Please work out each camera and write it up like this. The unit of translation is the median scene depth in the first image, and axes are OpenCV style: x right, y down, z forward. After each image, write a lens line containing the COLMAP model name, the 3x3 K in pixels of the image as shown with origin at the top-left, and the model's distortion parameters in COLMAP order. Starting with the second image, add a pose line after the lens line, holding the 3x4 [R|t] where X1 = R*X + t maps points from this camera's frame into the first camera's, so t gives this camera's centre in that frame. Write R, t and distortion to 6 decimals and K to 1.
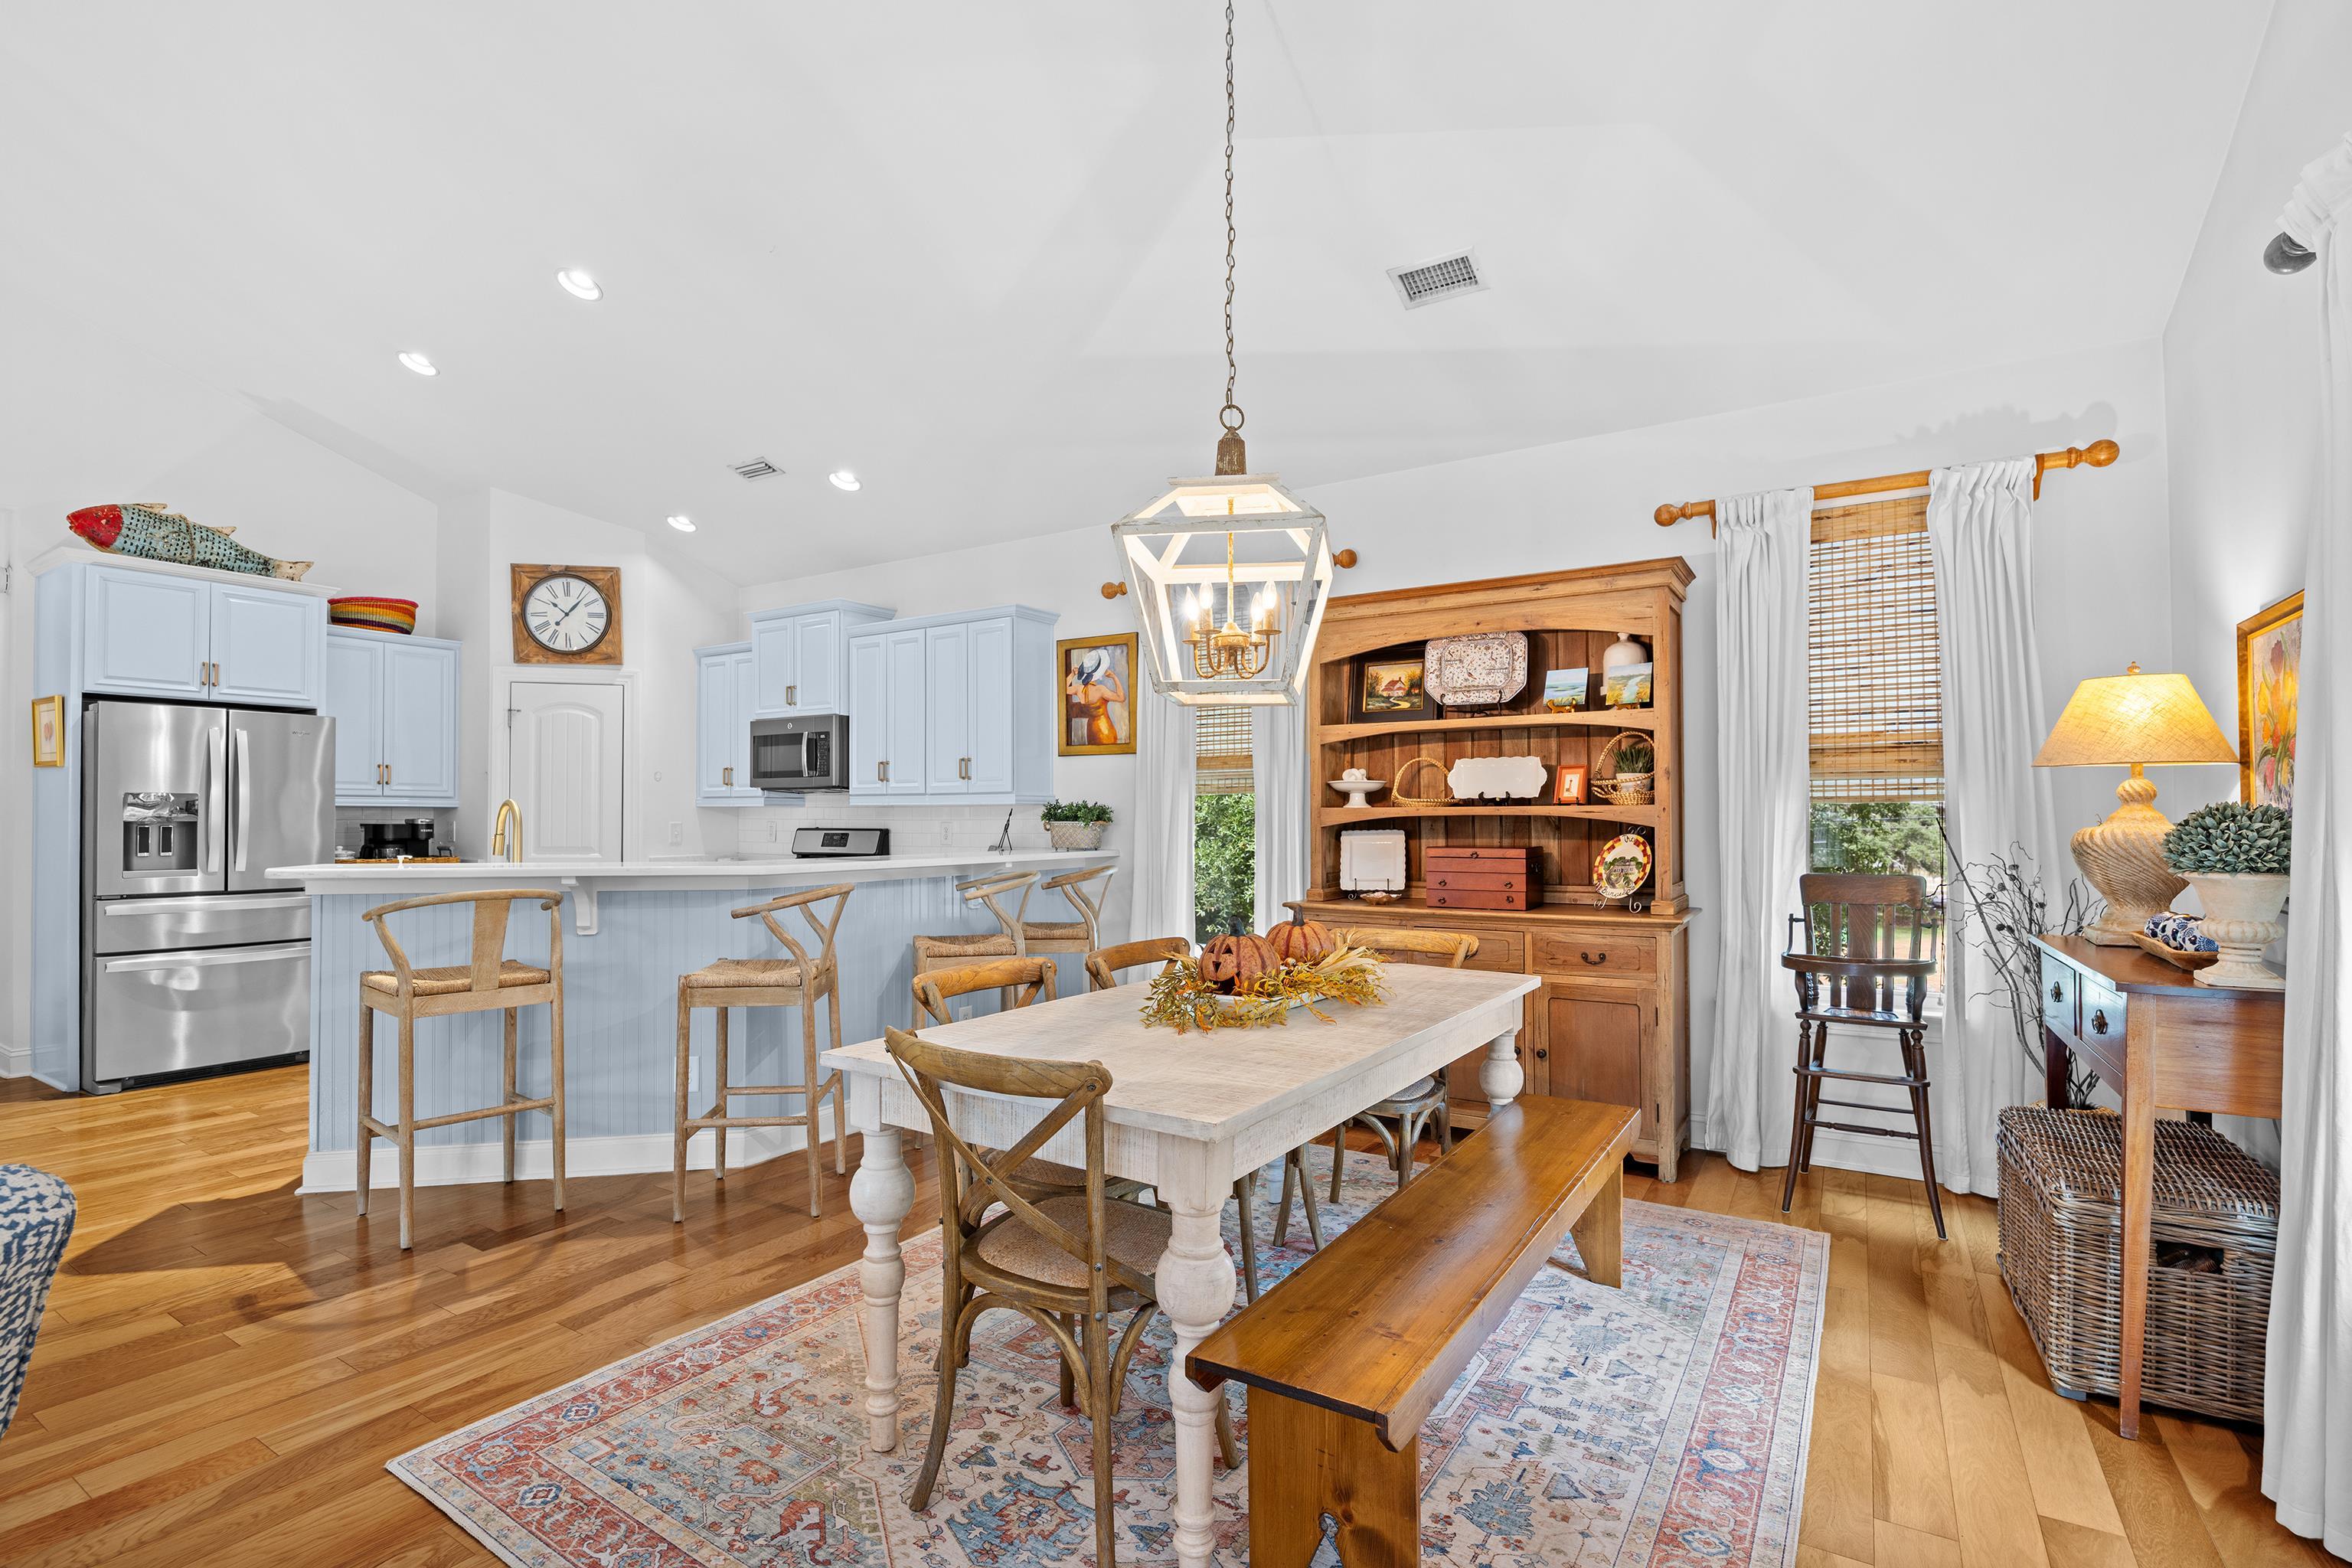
lens RADIAL K [[1097.8, 0, 1173.4], [0, 1097.8, 808.6], [0, 0, 1]] dist [-0.001514, 0.000282]
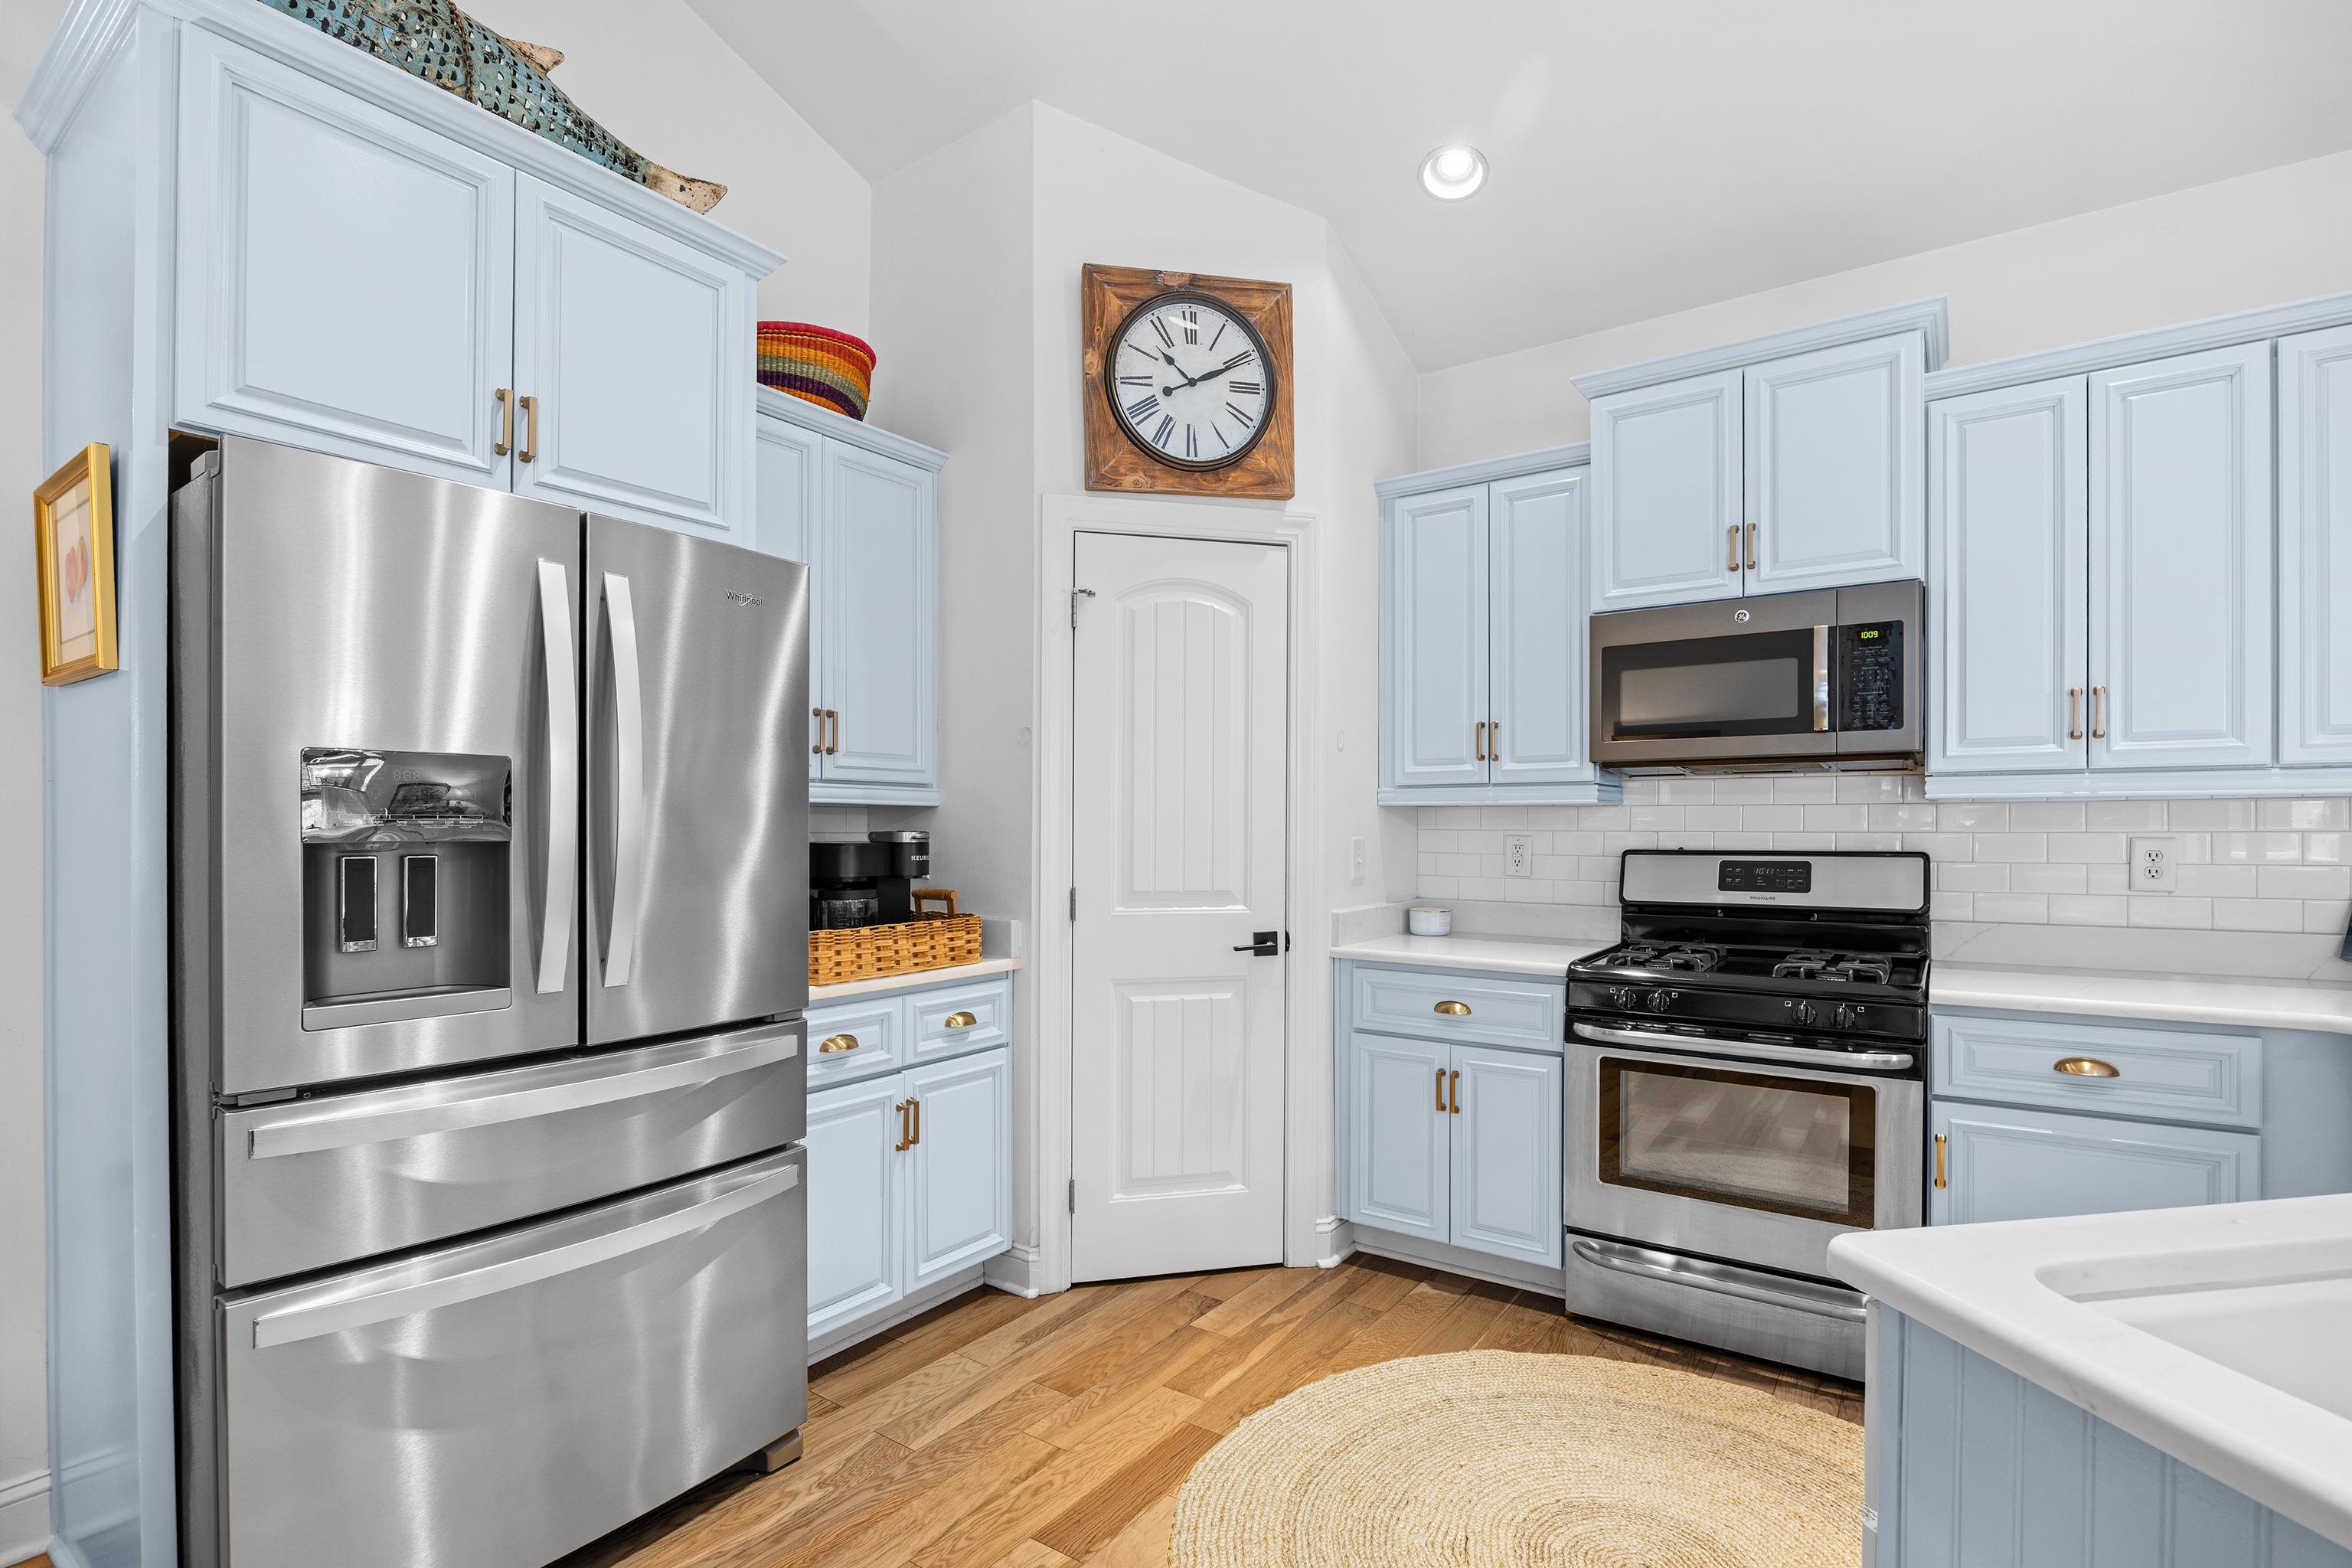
lens RADIAL K [[1095.8, 0, 1185.5], [0, 1095.8, 831.6], [0, 0, 1]] dist [-0.013169, 0.000696]
pose [[0.999325, 0.000378, -0.036733, -0.544212], [0.000070, 0.999926, 0.012175, 0.003983], [0.036735, -0.012169, 0.999251, 0.549107]]
